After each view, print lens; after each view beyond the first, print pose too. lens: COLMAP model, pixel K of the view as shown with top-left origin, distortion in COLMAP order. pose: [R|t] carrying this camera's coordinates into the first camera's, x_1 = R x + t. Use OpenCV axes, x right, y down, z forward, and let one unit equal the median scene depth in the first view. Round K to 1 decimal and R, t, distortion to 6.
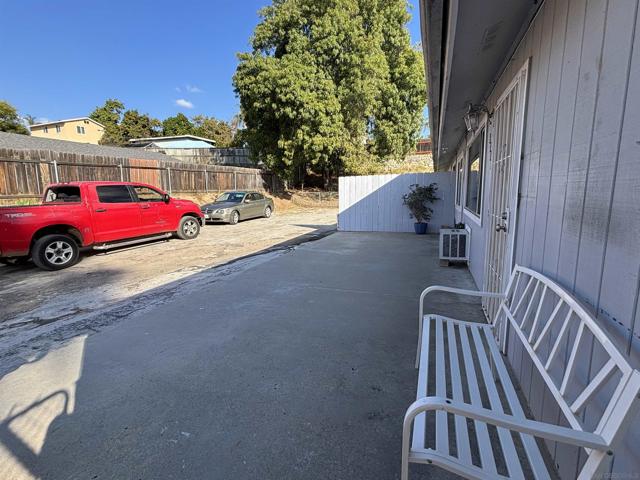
lens RADIAL K [[304.1, 0, 320.0], [0, 304.1, 240.0], [0, 0, 1]] dist [0.003747, -0.000262]
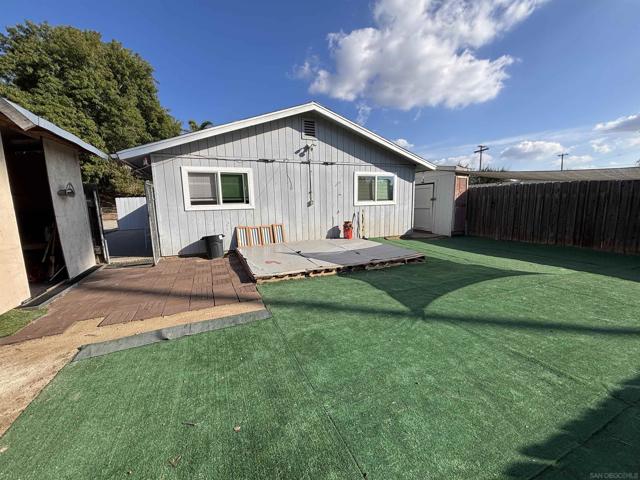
lens RADIAL K [[257.6, 0, 320.0], [0, 257.6, 240.0], [0, 0, 1]] dist [-0.000604, -0.000306]
pose [[0.717979, -0.099608, 0.688901, -0.075954], [0.117993, 0.992801, 0.020575, 0.071620], [-0.685991, 0.066513, 0.724564, -0.436434]]
